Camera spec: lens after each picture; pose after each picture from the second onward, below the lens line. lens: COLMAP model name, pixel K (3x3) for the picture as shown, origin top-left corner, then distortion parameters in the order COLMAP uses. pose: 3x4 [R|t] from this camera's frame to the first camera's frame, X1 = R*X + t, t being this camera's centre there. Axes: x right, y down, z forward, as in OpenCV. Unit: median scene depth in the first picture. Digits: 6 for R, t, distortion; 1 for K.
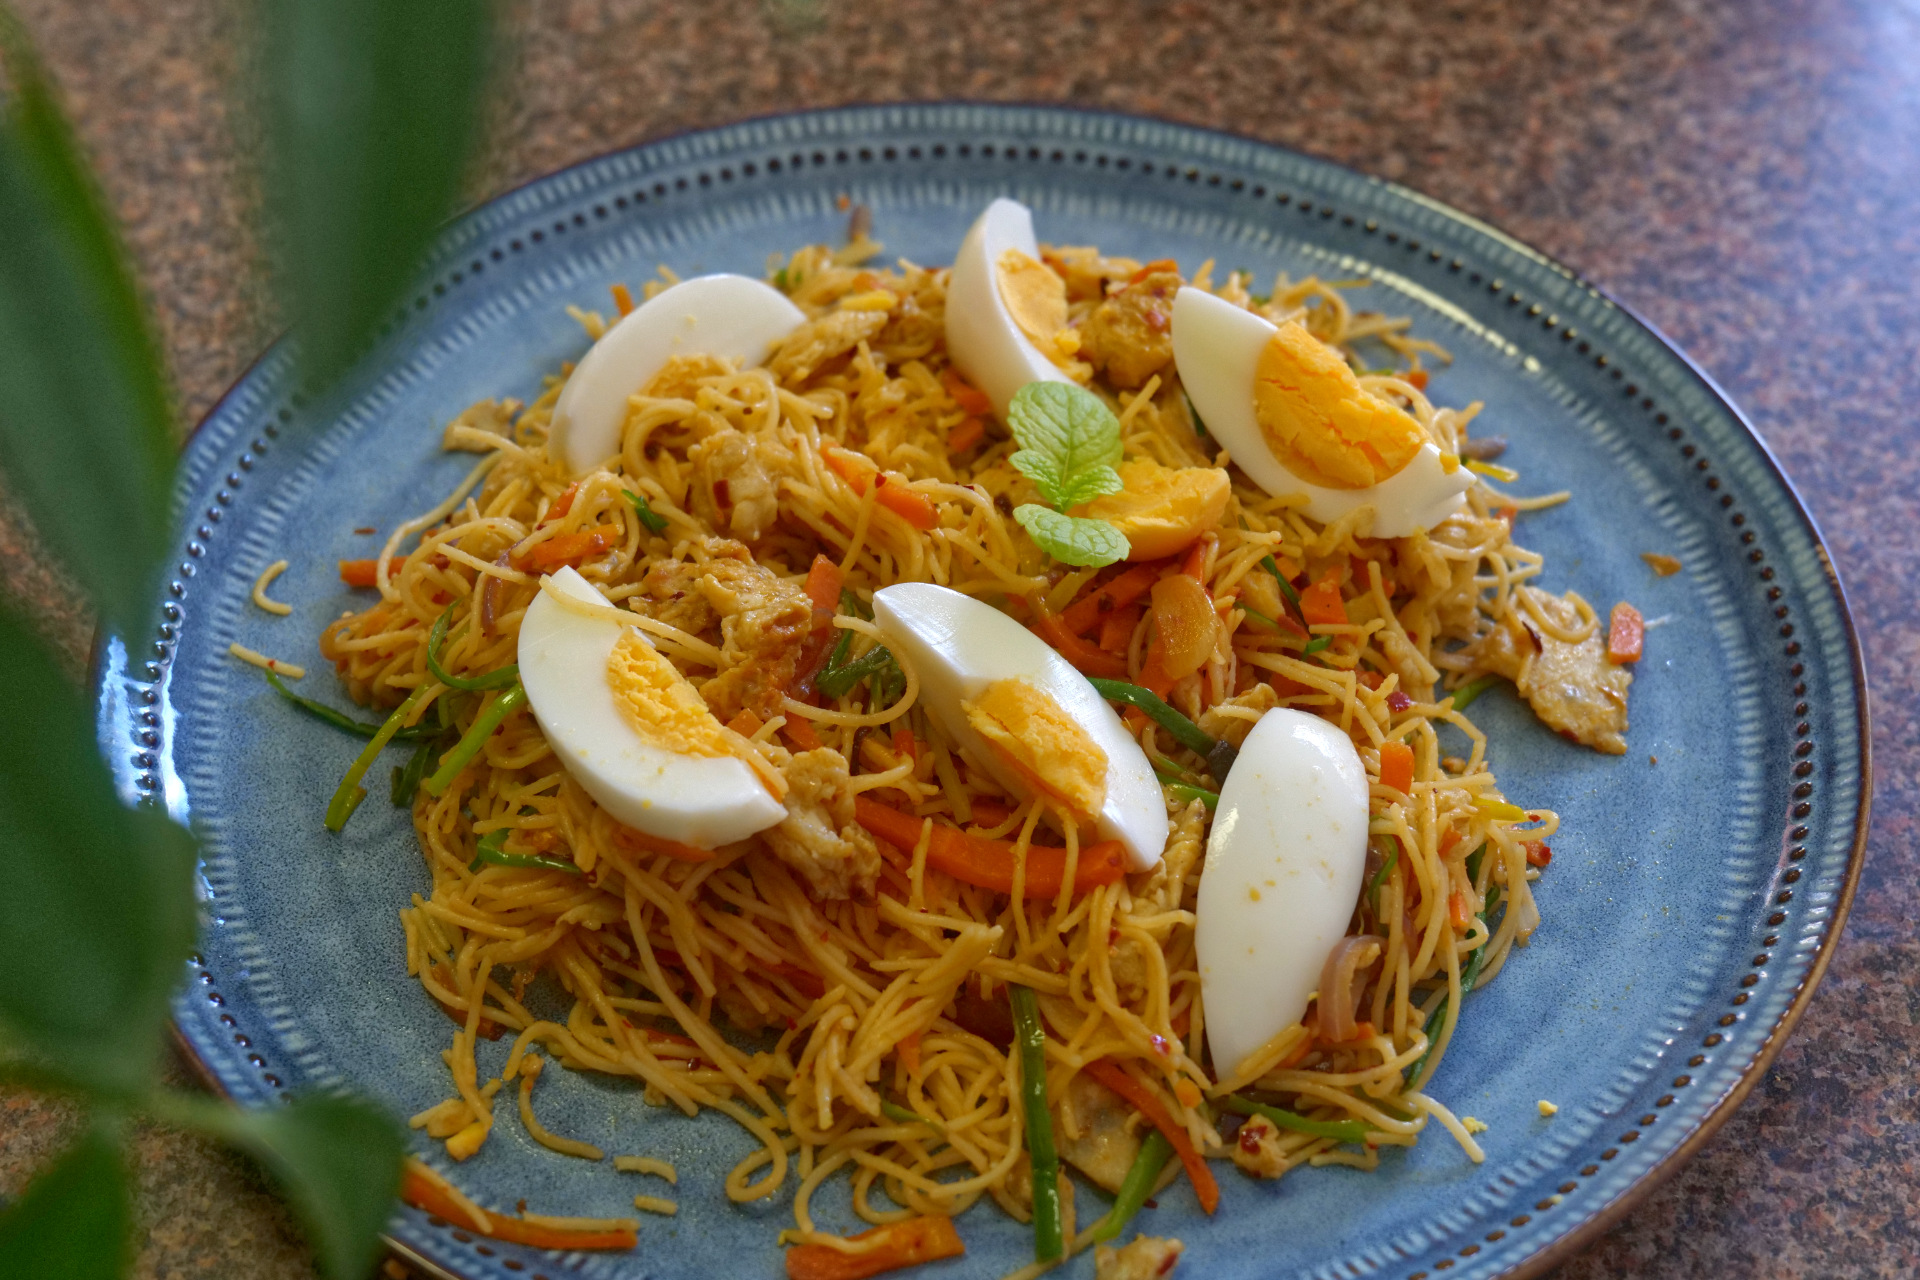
lens RADIAL K [[3301.6, 0, 960.0], [0, 3301.6, 640.0], [0, 0, 1]] dist [-0.021234, -0.103142]
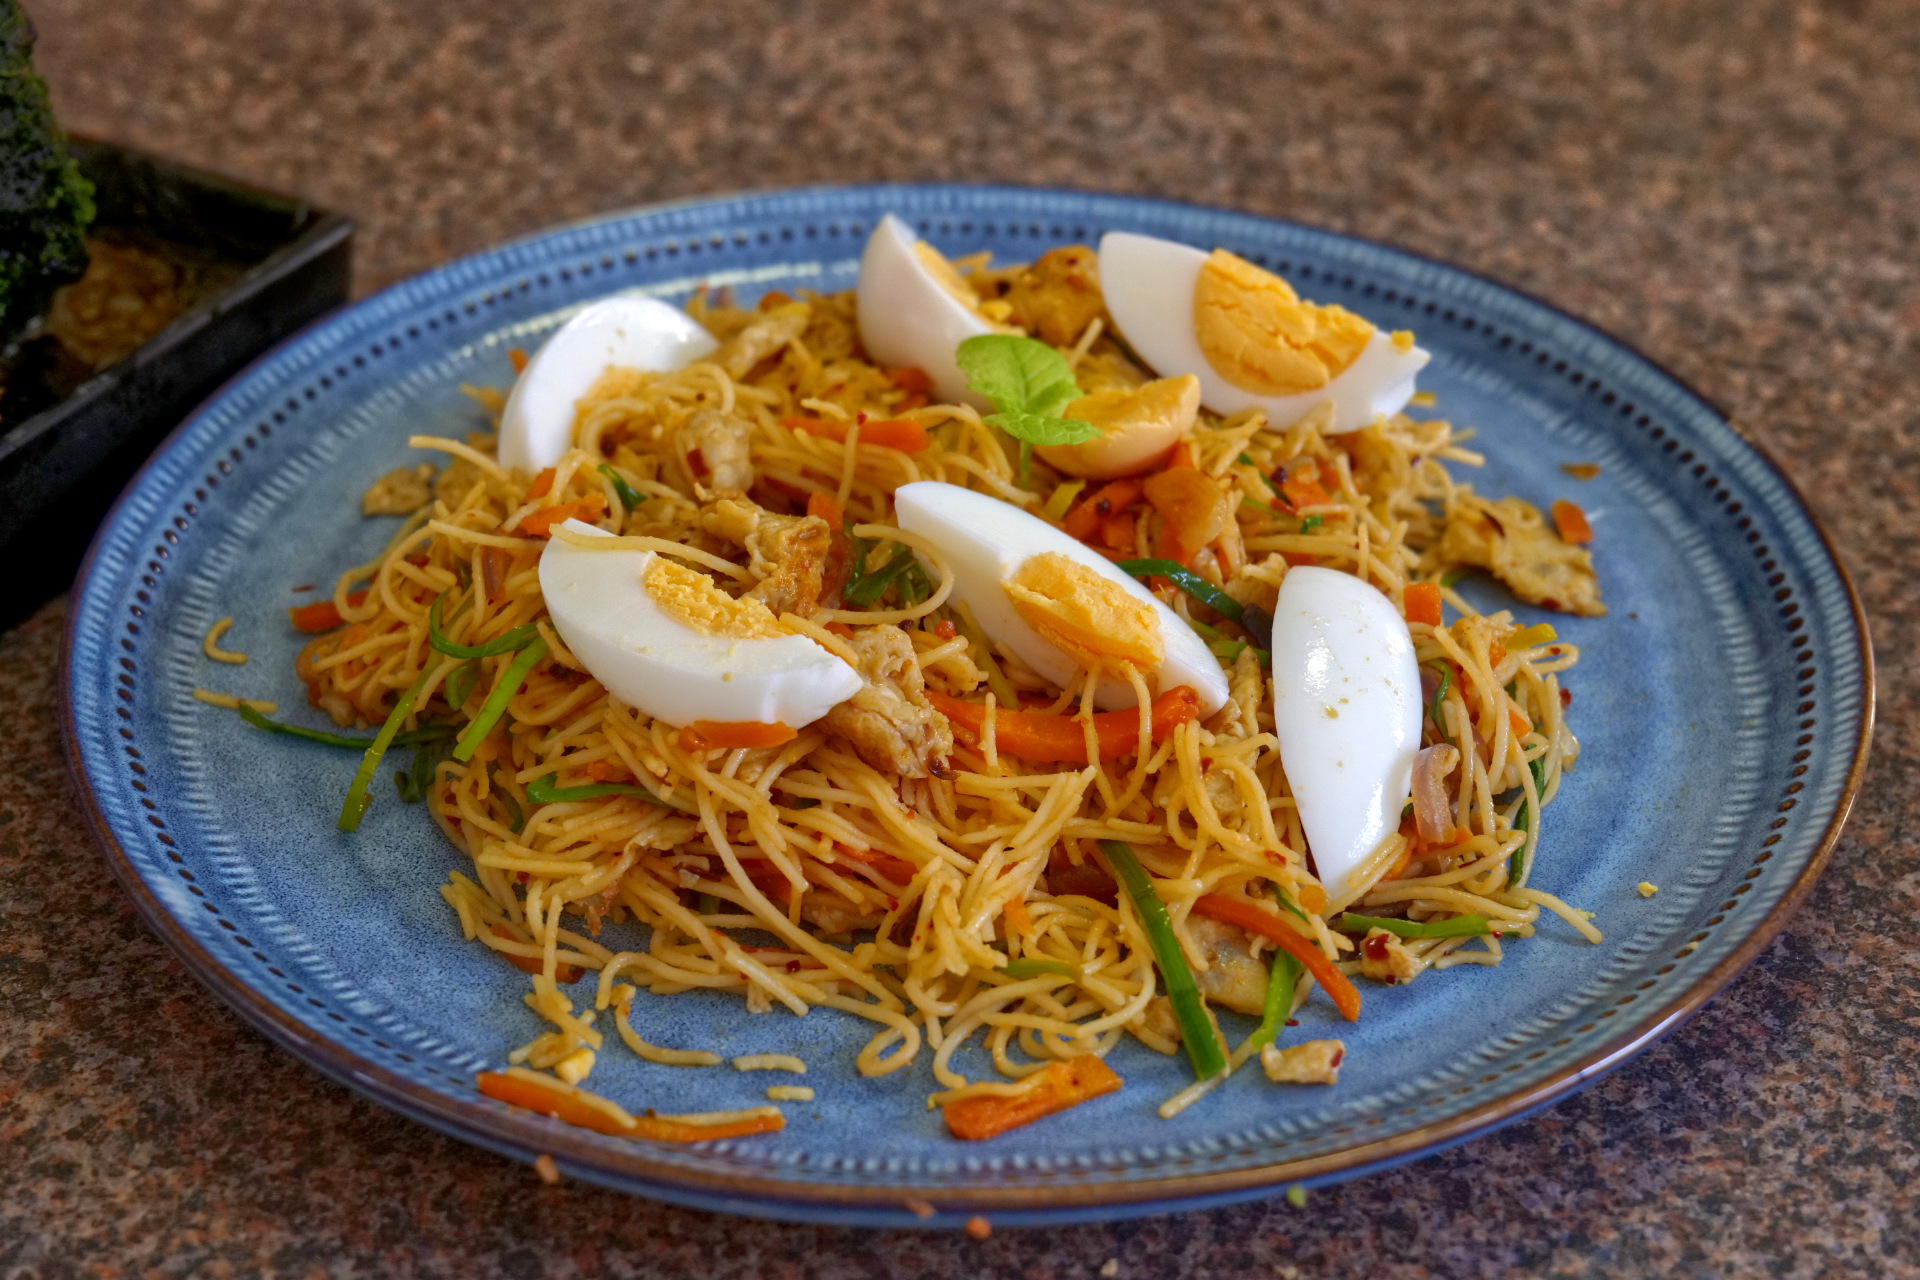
lens RADIAL K [[3261.1, 0, 960.0], [0, 3261.1, 640.0], [0, 0, 1]] dist [-0.012771, -0.160393]
pose [[0.978157, -0.116459, 0.172180, -0.181481], [0.148239, 0.971483, -0.185059, 0.214091], [-0.145718, 0.206540, 0.967526, 0.057844]]
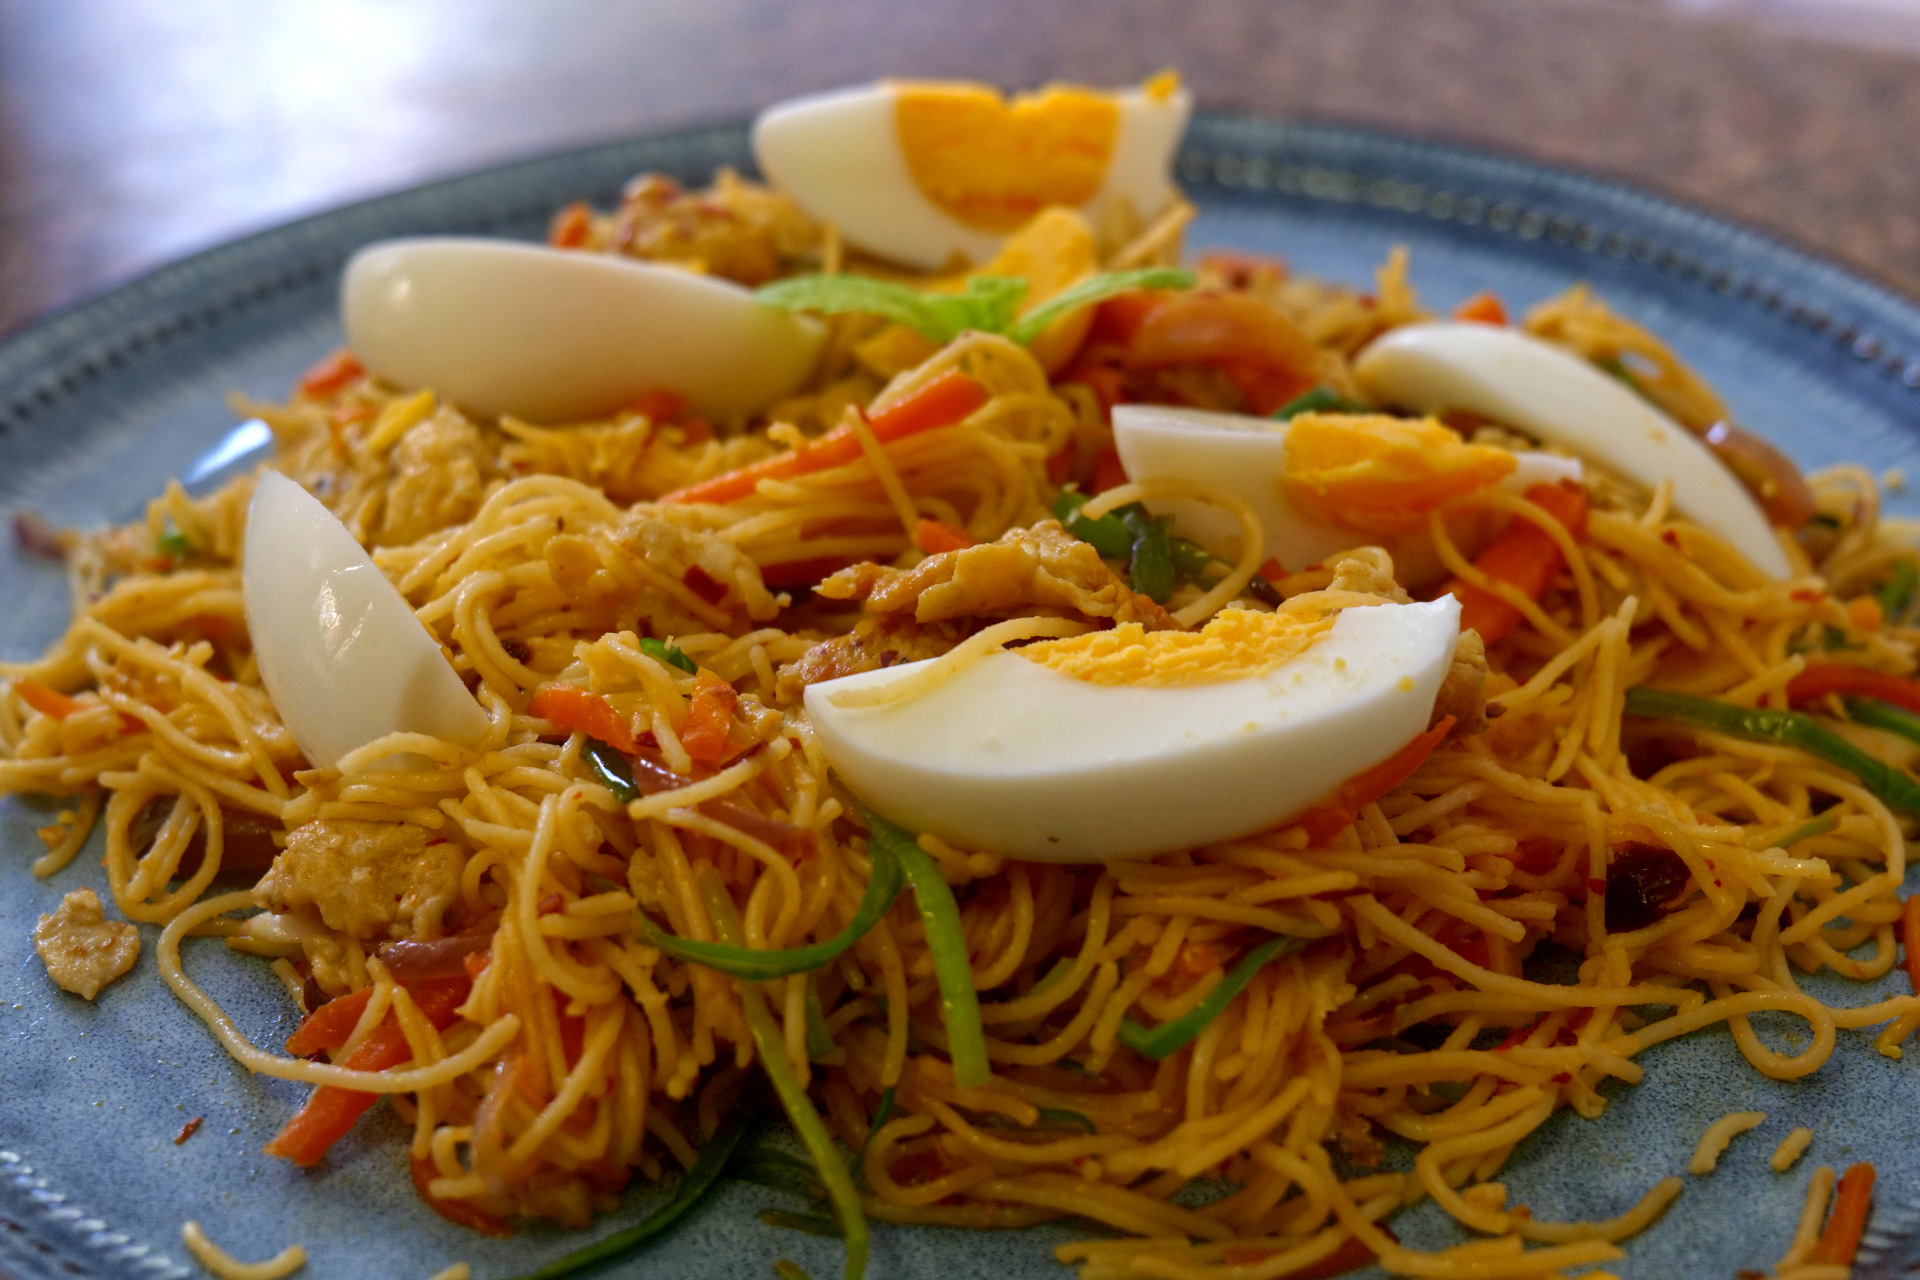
lens RADIAL K [[3261.1, 0, 960.0], [0, 3261.1, 640.0], [0, 0, 1]] dist [-0.012771, -0.160393]
pose [[0.401828, -0.478569, 0.780708, -0.582186], [0.659051, 0.743056, 0.116277, -0.082091], [-0.635757, 0.467803, 0.613982, 0.632009]]
